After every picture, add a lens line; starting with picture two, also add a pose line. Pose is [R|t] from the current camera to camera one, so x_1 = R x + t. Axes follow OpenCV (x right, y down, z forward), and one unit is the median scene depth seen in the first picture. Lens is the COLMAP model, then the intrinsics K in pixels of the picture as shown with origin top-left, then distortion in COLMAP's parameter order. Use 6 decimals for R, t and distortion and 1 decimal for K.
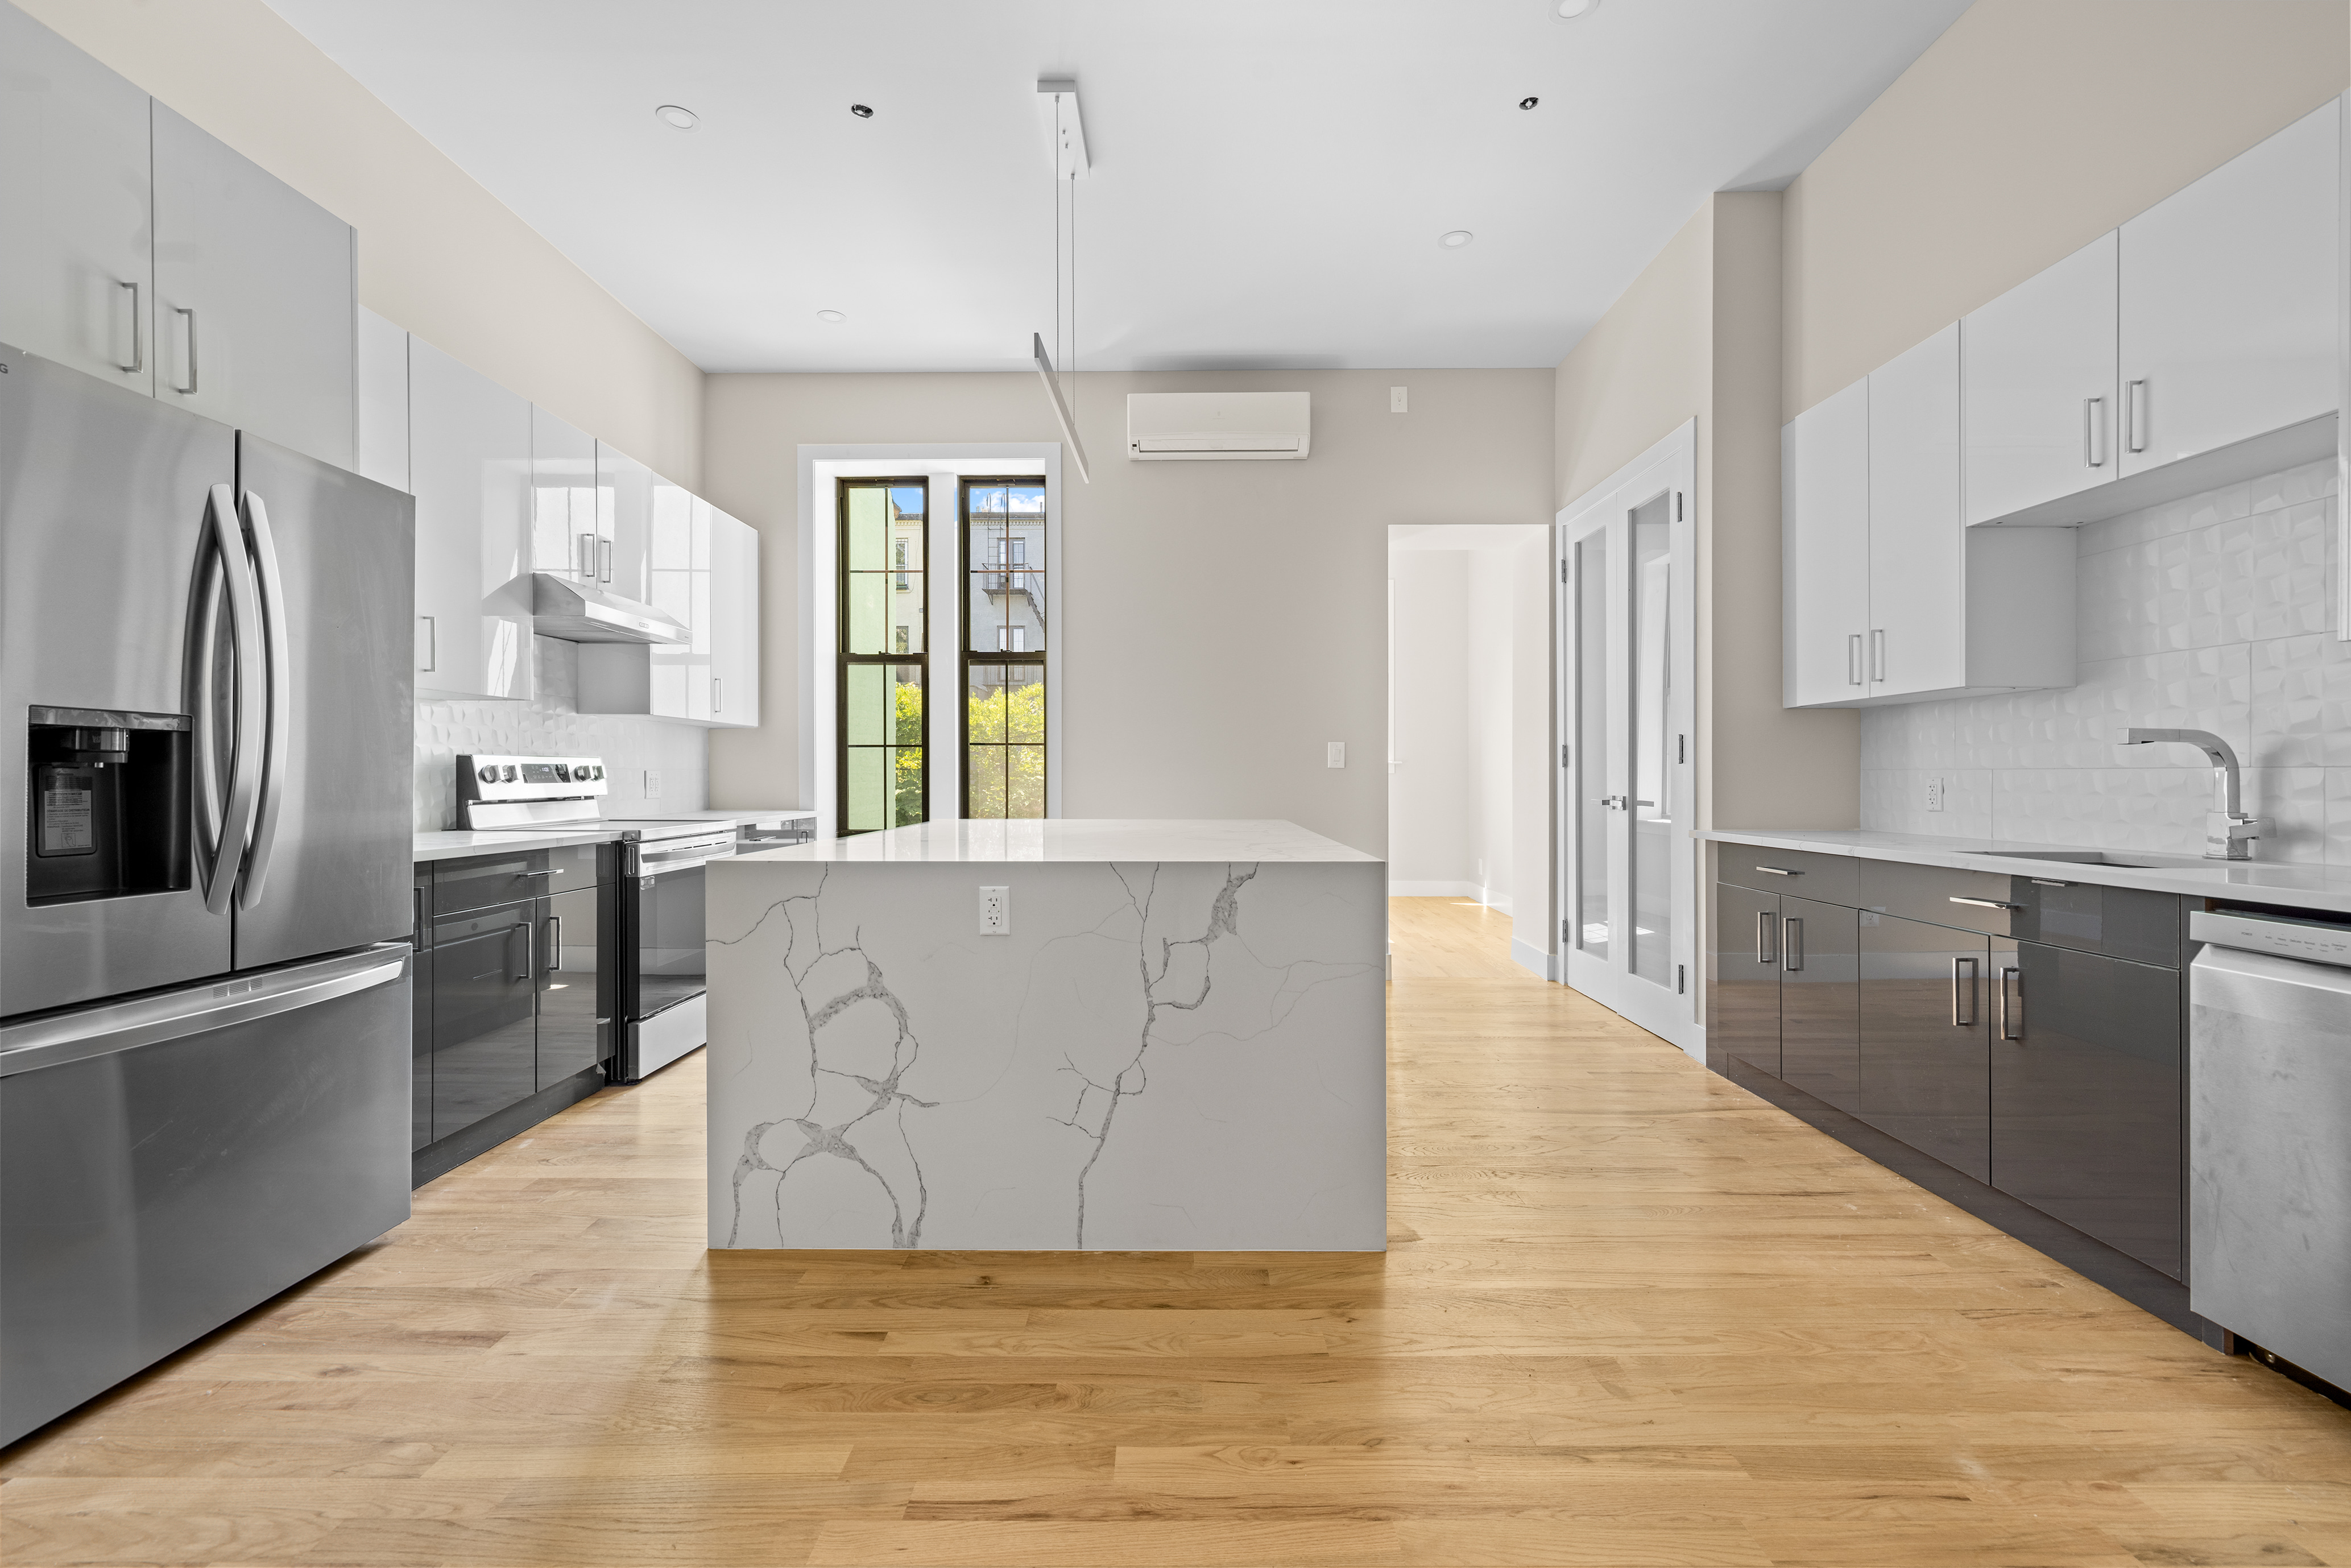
lens RADIAL K [[992.9, 0, 1163.7], [0, 992.9, 778.4], [0, 0, 1]] dist [0.001538, -0.000605]
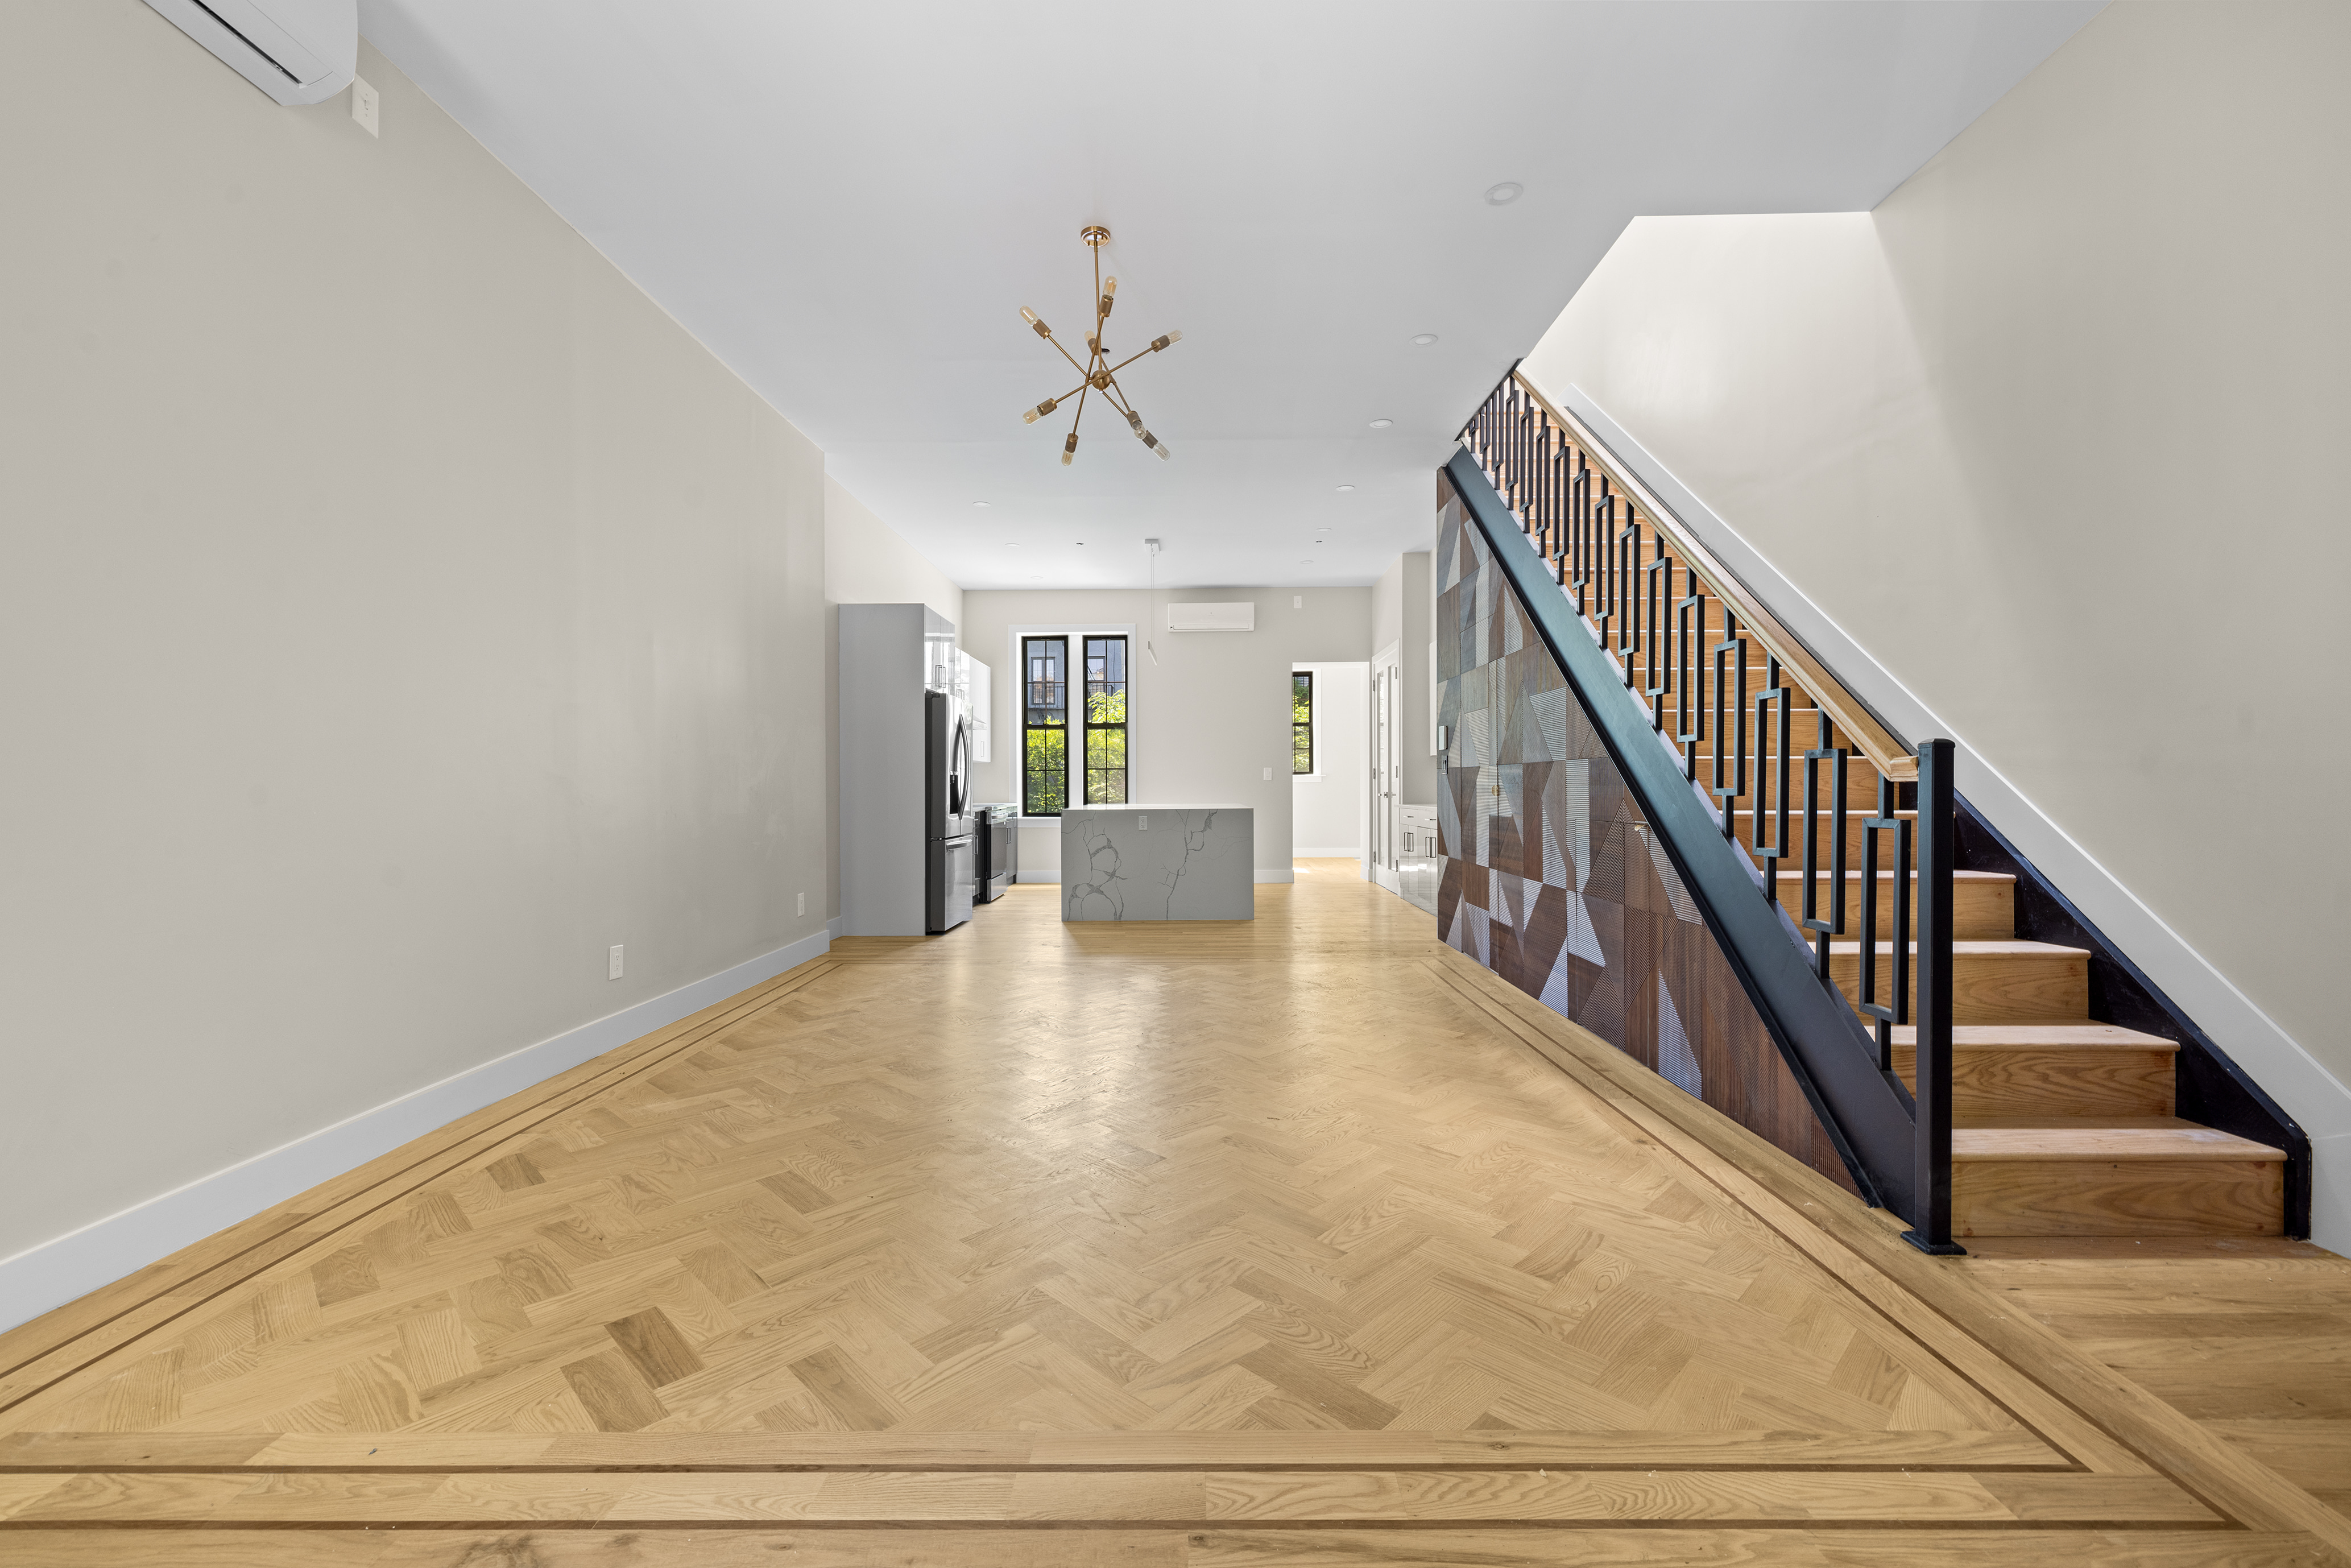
lens RADIAL K [[992.9, 0, 1182.5], [0, 992.9, 788.7], [0, 0, 1]] dist [0.001538, -0.000605]
pose [[0.999922, -0.007965, 0.009618, -0.030069], [0.007914, 0.999954, 0.005372, -0.003887], [-0.009660, -0.005295, 0.999939, -1.226560]]
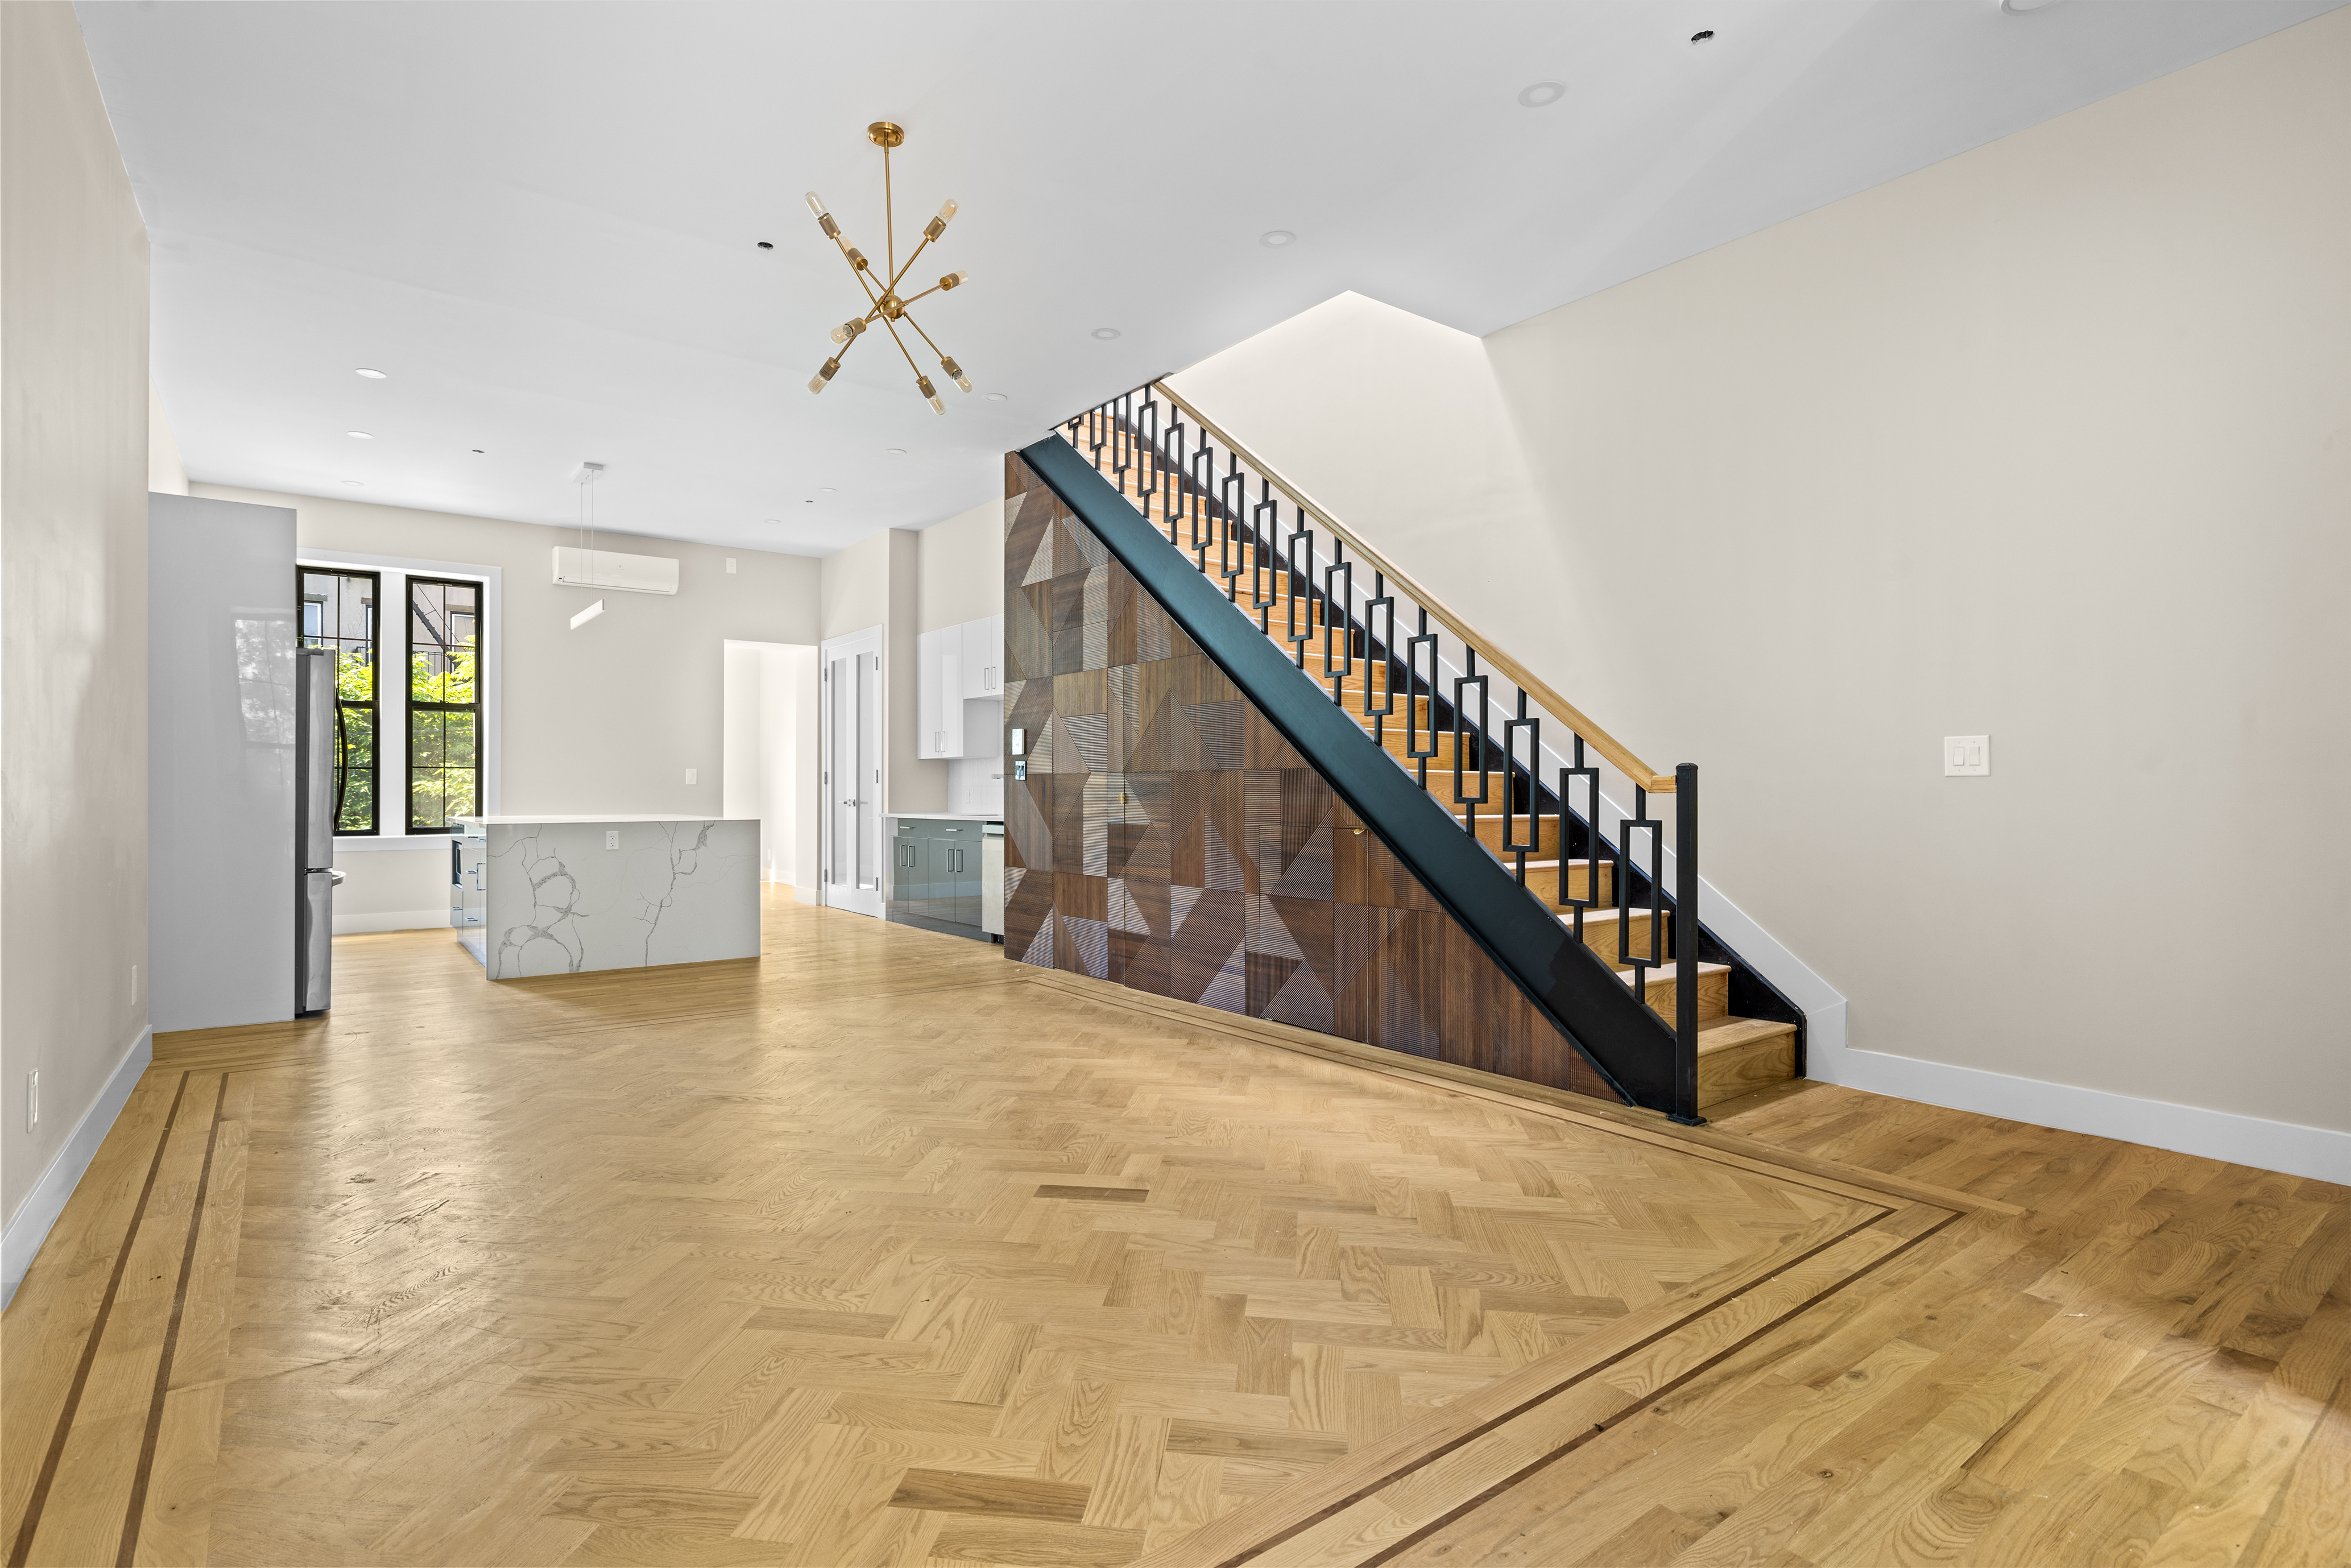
lens RADIAL K [[1156.7, 0, 1181.1], [0, 1156.7, 779.3], [0, 0, 1]] dist [-0.006409, 0.001003]
pose [[0.782889, 0.002419, 0.622157, -0.437963], [0.001124, 0.999985, -0.005302, -0.006797], [-0.622161, 0.004850, 0.782875, -1.151353]]
